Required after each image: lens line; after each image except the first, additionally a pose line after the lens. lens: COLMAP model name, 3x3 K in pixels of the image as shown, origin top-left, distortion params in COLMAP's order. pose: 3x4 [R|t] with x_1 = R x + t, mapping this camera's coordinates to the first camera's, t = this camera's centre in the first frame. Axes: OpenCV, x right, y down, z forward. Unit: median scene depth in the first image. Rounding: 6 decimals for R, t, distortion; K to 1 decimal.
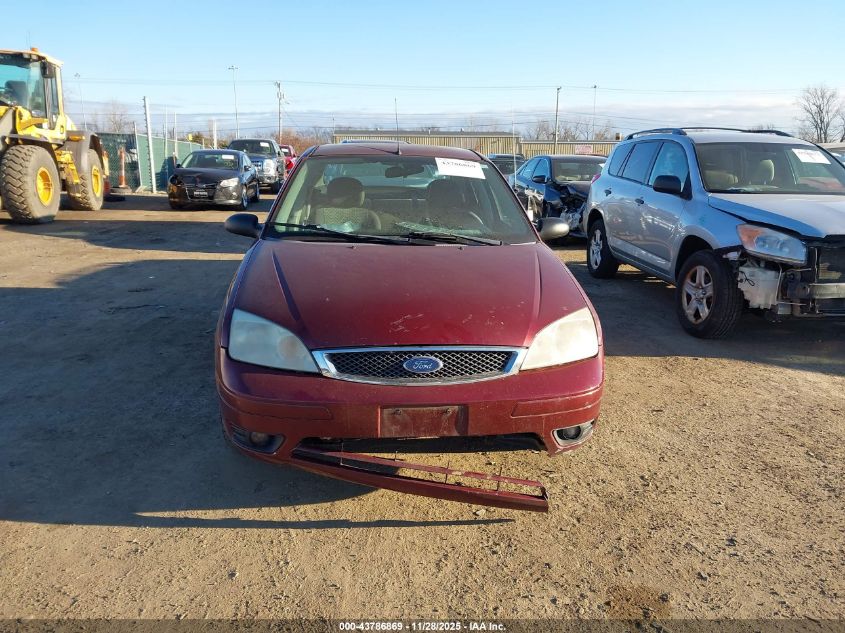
lens RADIAL K [[683.7, 0, 422.5], [0, 683.7, 316.5], [0, 0, 1]] dist [0.016614, -0.007686]
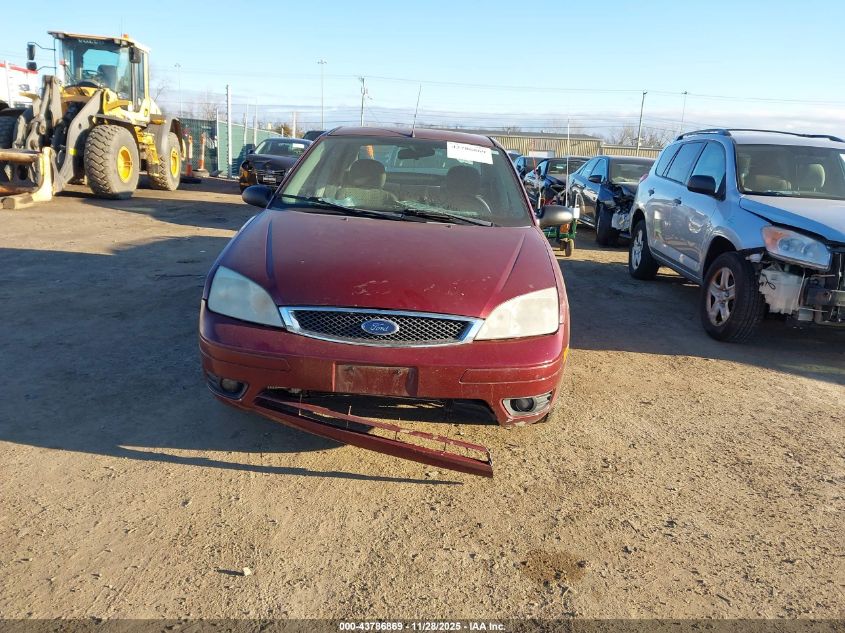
lens RADIAL K [[683.7, 0, 422.5], [0, 683.7, 316.5], [0, 0, 1]] dist [0.016614, -0.007686]
pose [[0.992158, 0.068737, -0.104392, 0.127153], [-0.068636, 0.997631, 0.004564, 0.032824], [0.104458, 0.002637, 0.994526, -0.032235]]
